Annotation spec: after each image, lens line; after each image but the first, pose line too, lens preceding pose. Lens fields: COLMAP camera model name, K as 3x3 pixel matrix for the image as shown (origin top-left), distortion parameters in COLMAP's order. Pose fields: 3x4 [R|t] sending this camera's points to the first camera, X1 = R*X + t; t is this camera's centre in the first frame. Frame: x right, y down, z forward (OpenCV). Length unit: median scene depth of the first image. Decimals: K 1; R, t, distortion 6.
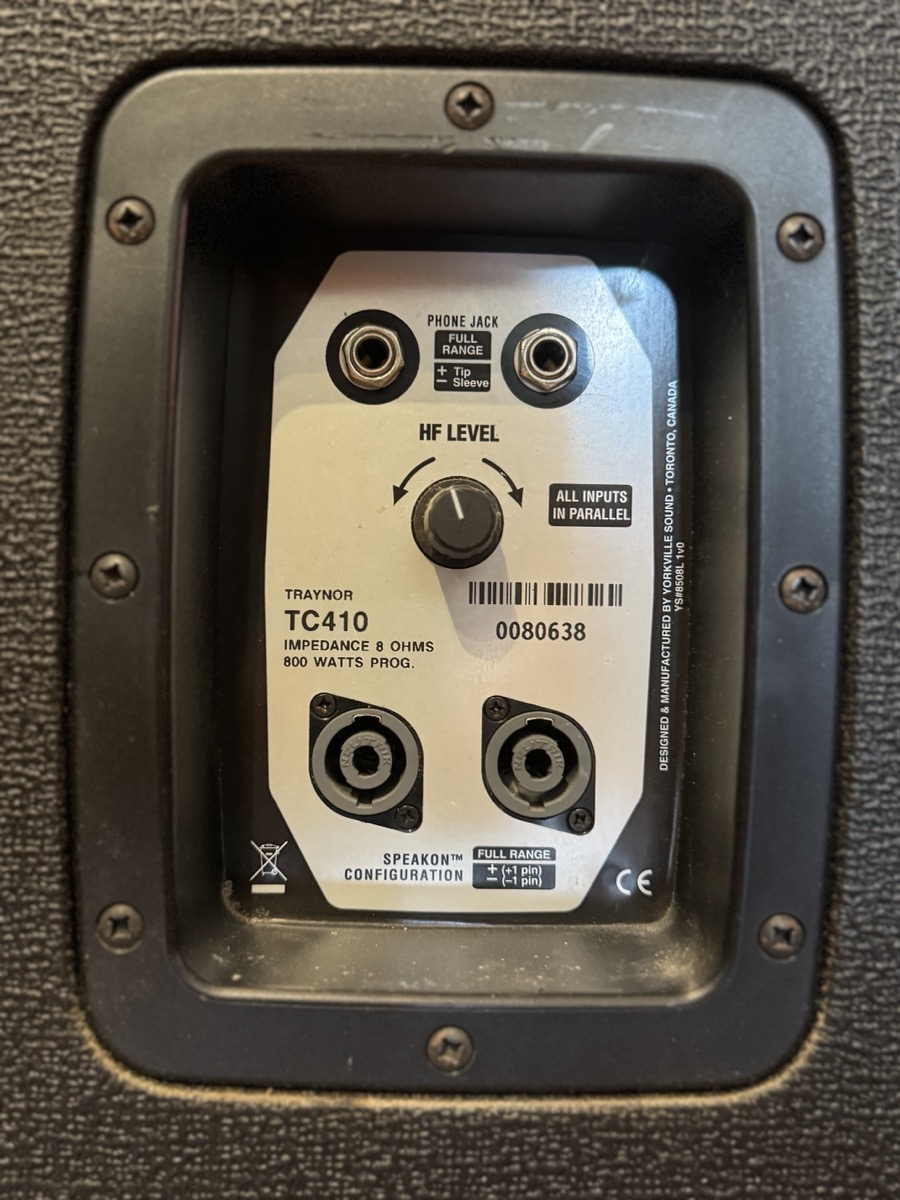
lens RADIAL K [[1226.3, 0, 450.0], [0, 1226.3, 600.0], [0, 0, 1]] dist [0.023188, -0.030494]
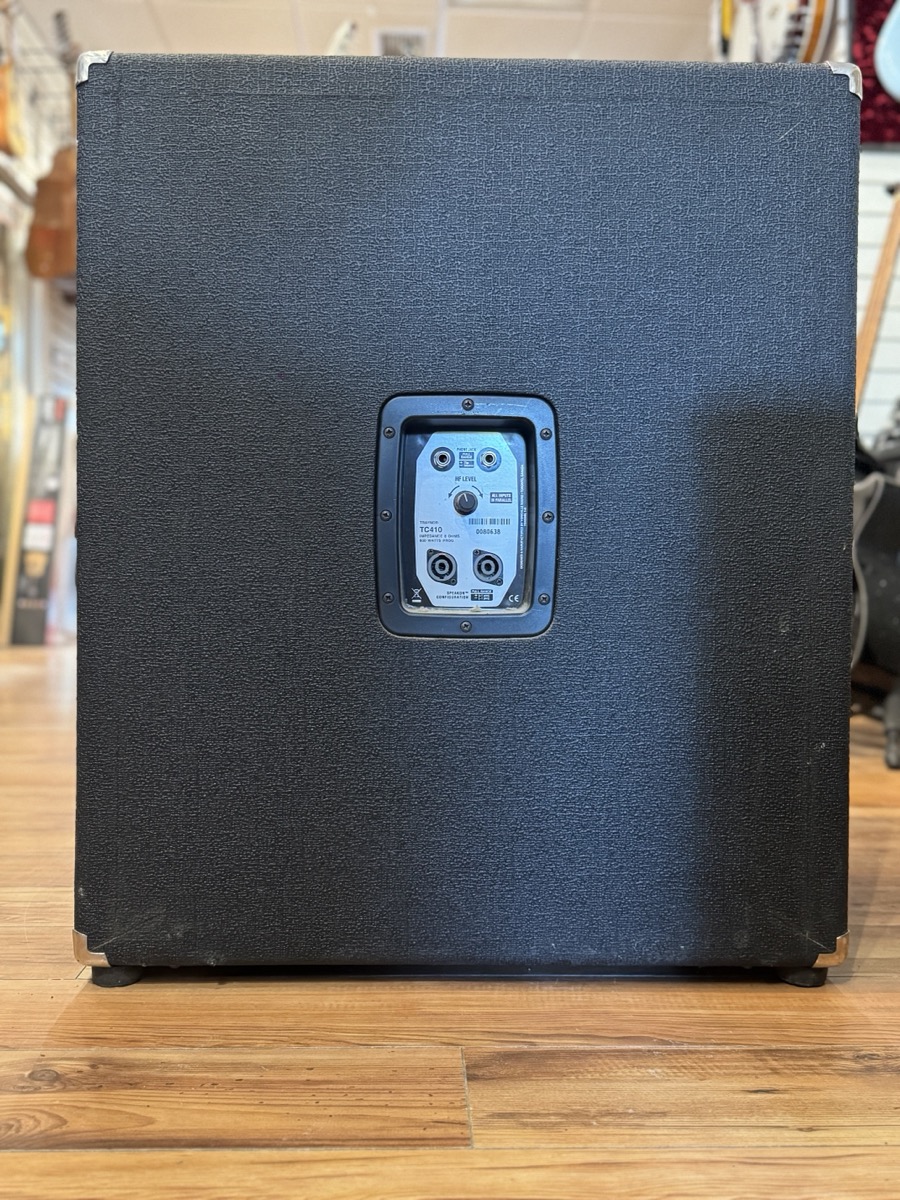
lens RADIAL K [[1215.9, 0, 450.0], [0, 1215.9, 600.0], [0, 0, 1]] dist [0.086247, -0.185359]
pose [[0.999909, -0.012061, 0.006051, -0.068001], [0.012040, 0.999921, 0.003542, 0.220428], [-0.006093, -0.003469, 0.999975, -2.722371]]
